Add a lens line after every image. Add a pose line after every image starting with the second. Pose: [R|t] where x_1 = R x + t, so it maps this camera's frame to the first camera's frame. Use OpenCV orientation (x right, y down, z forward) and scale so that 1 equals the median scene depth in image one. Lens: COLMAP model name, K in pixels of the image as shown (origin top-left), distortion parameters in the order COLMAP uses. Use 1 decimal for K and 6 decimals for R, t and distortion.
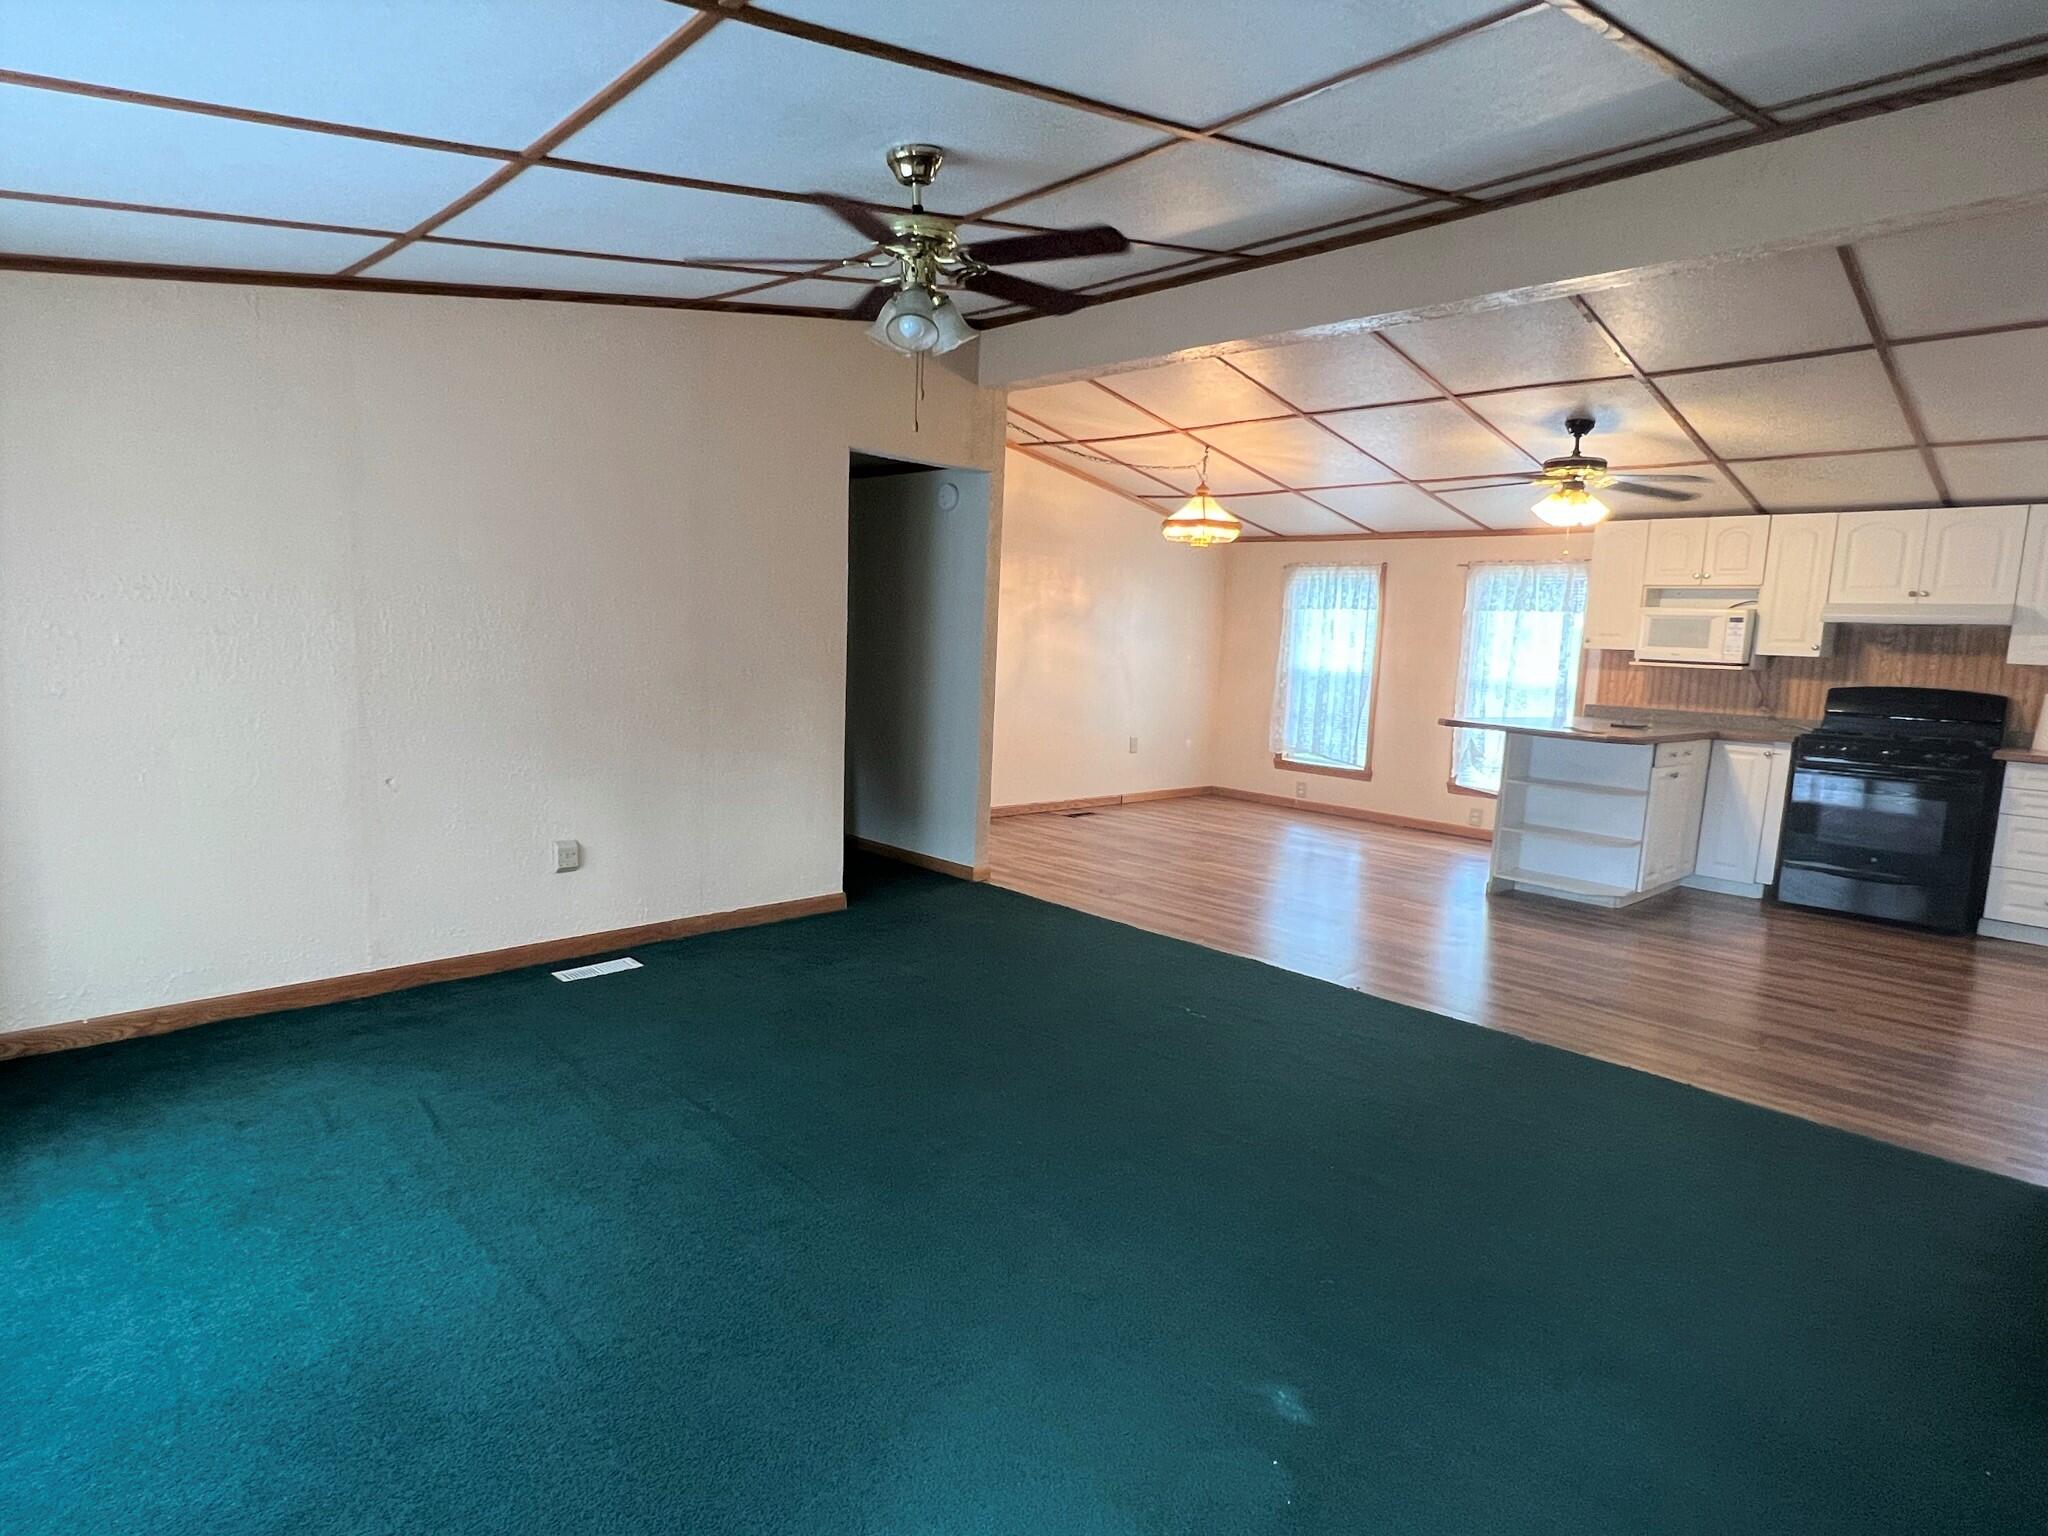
lens RADIAL K [[1105.9, 0, 1024.0], [0, 1105.9, 768.0], [0, 0, 1]] dist [0.000244, 0.000563]
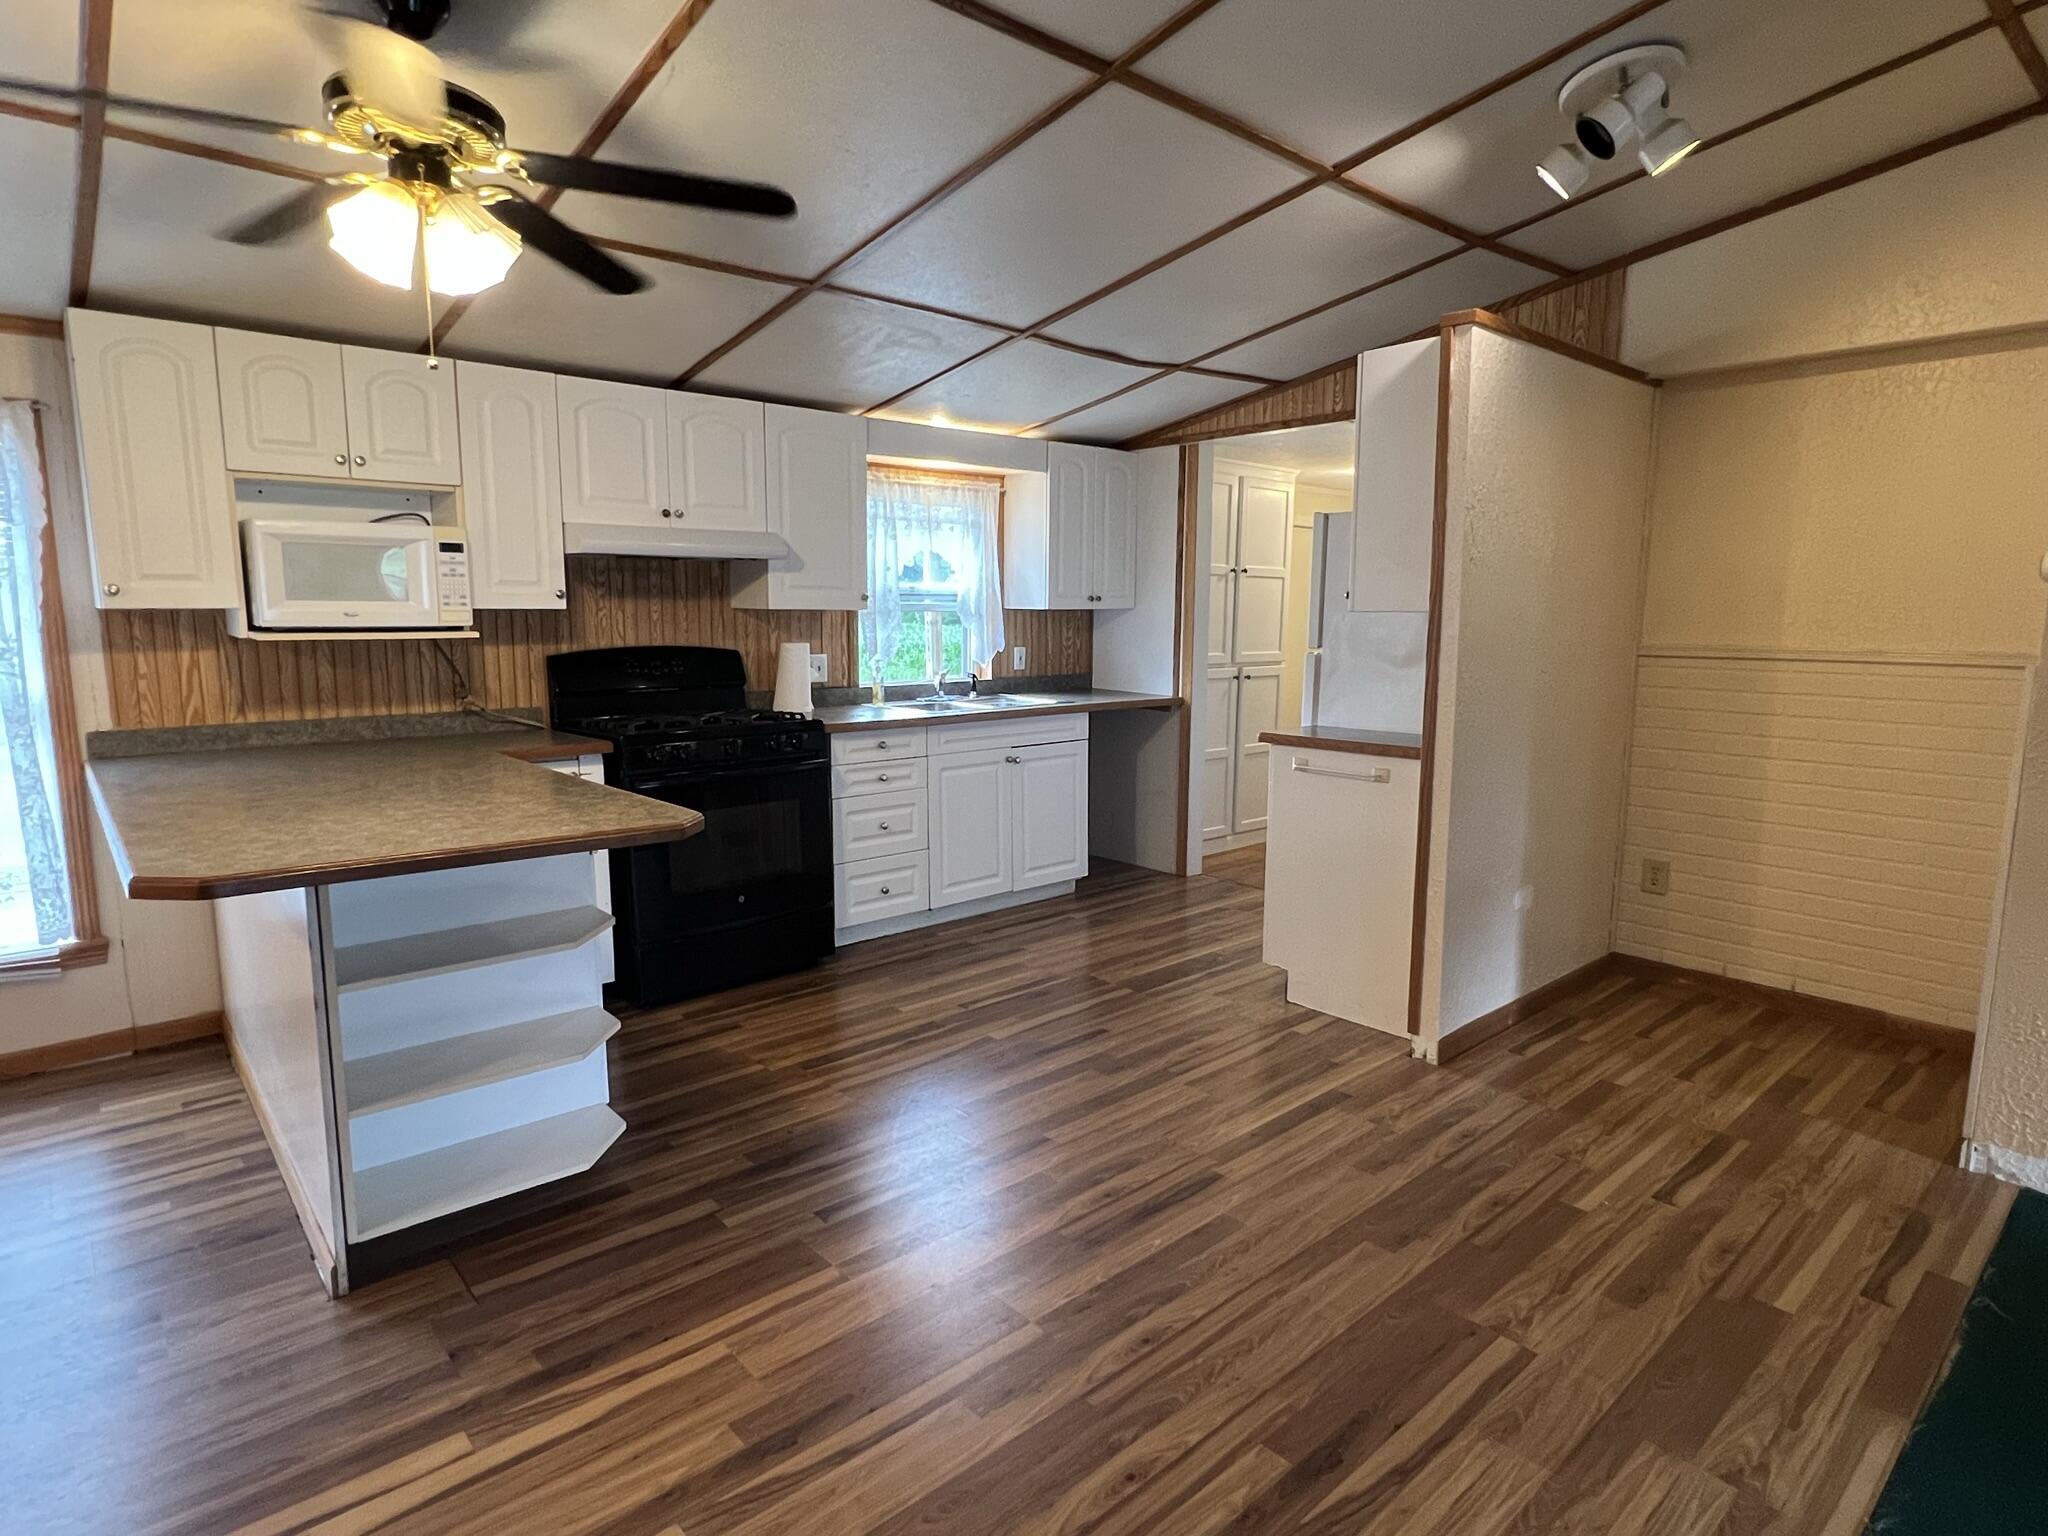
lens RADIAL K [[1105.9, 0, 1024.0], [0, 1105.9, 768.0], [0, 0, 1]] dist [0.000244, 0.000563]
pose [[0.039873, -0.185885, 0.981762, 0.077924], [0.118505, 0.976489, 0.180074, -0.075395], [-0.992153, 0.109164, 0.060963, 0.569316]]
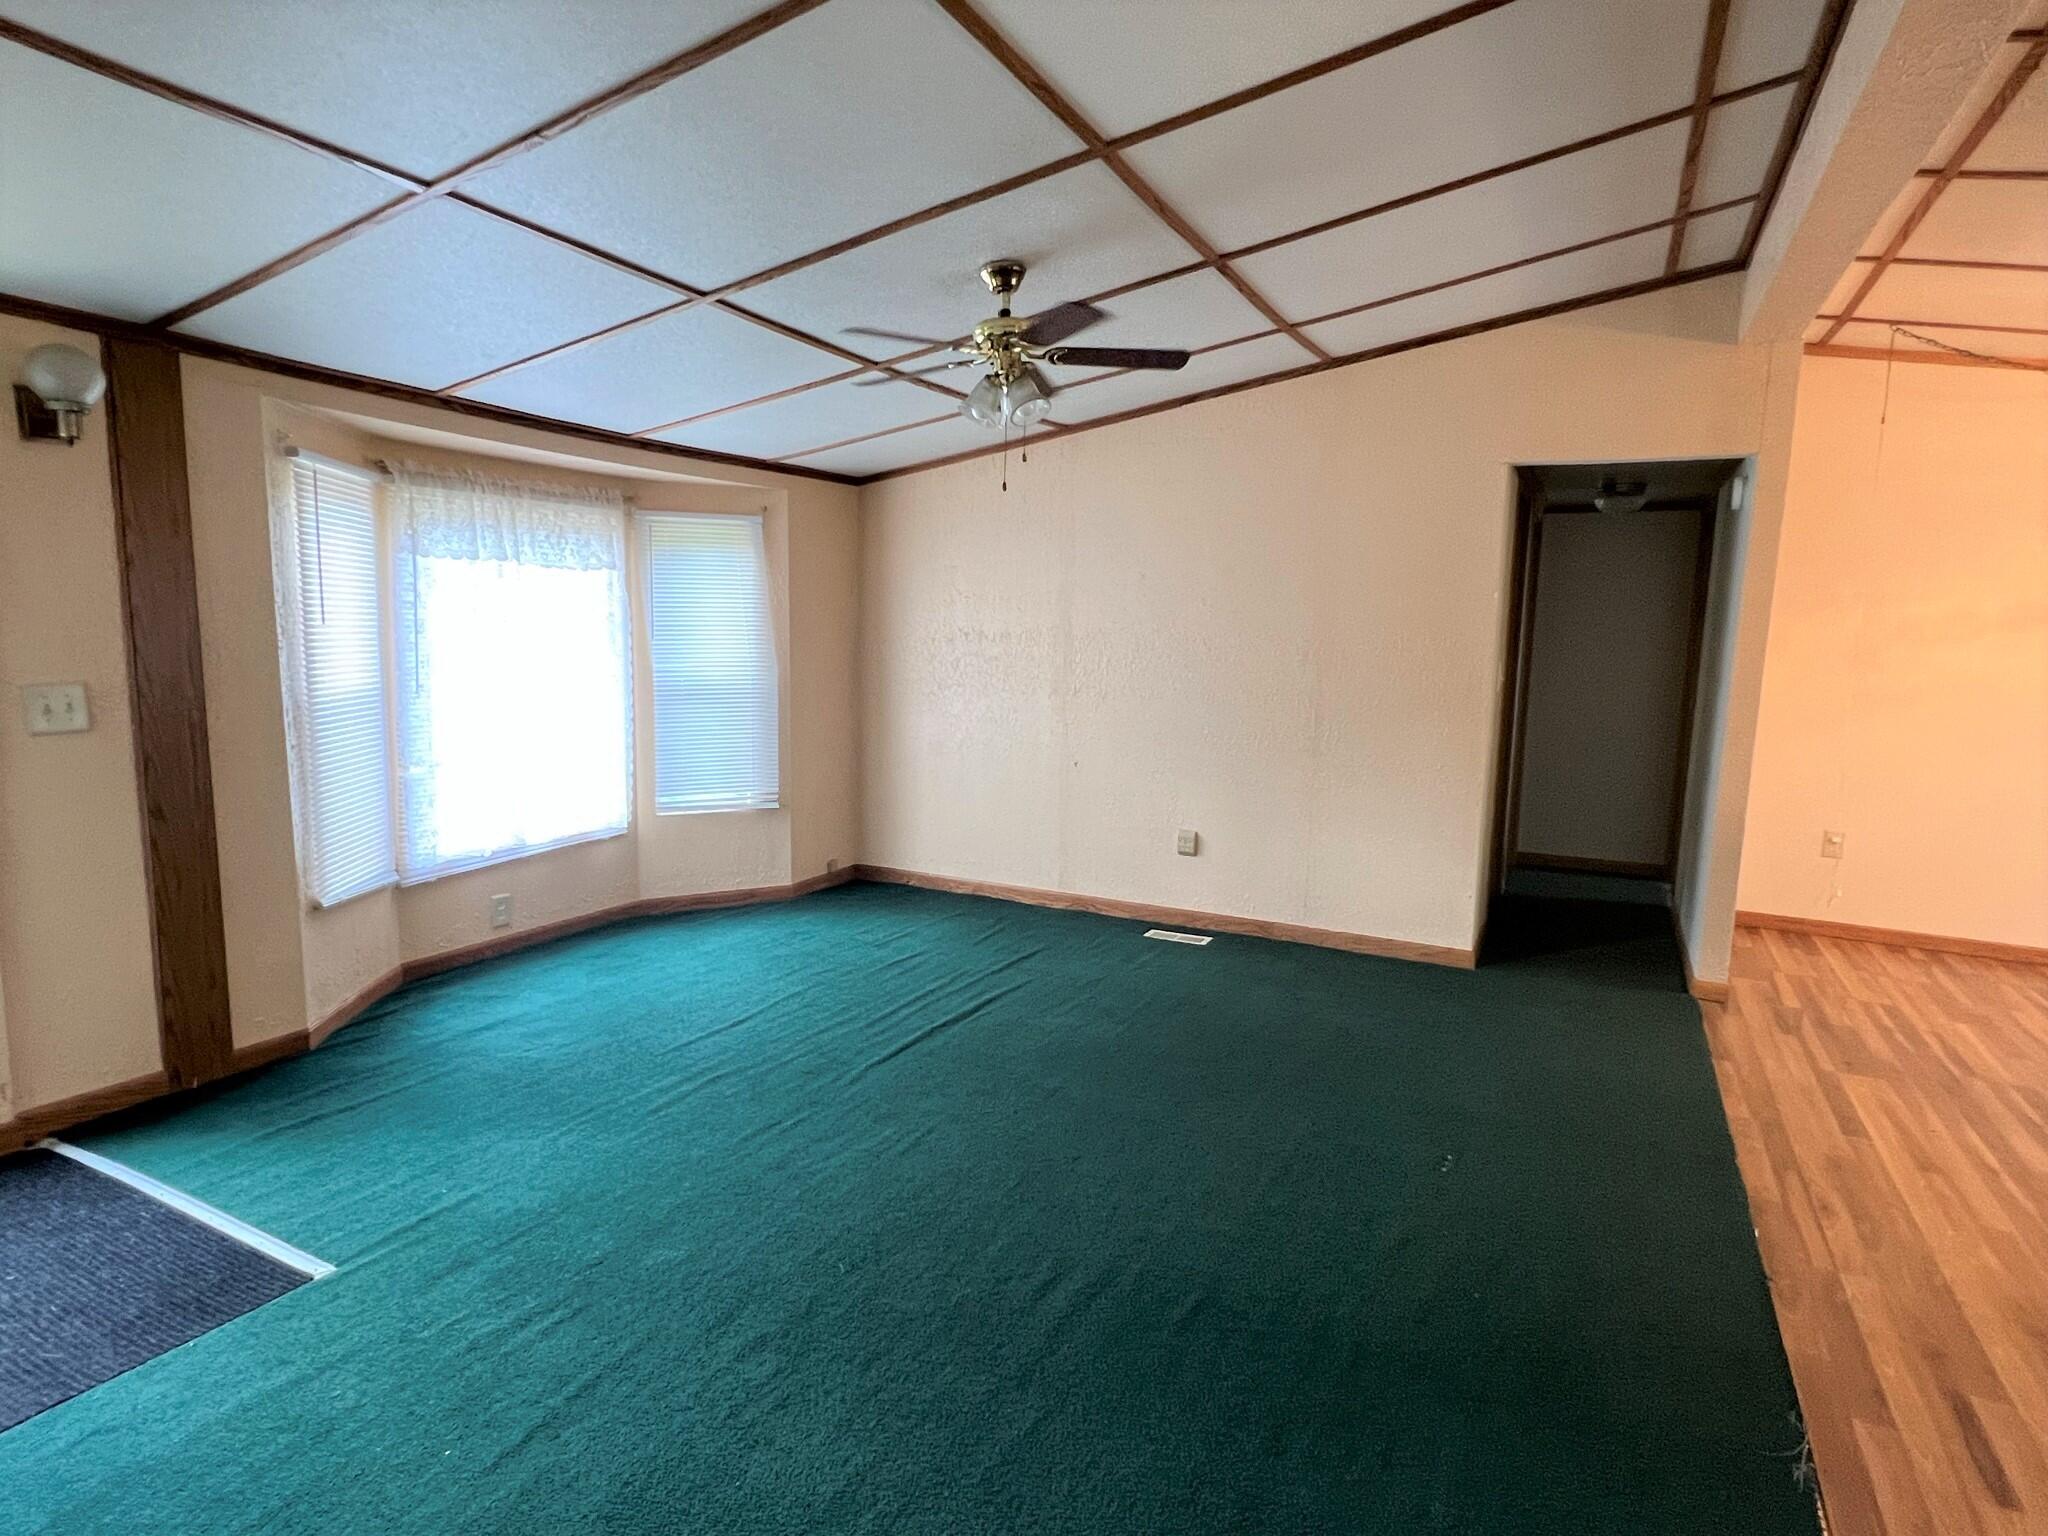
lens RADIAL K [[1105.9, 0, 1024.0], [0, 1105.9, 768.0], [0, 0, 1]] dist [0.000244, 0.000563]
pose [[0.311451, 0.086500, -0.946317, 0.382865], [-0.129355, 0.990438, 0.047960, -0.021868], [0.941417, 0.107474, 0.319662, 0.231969]]
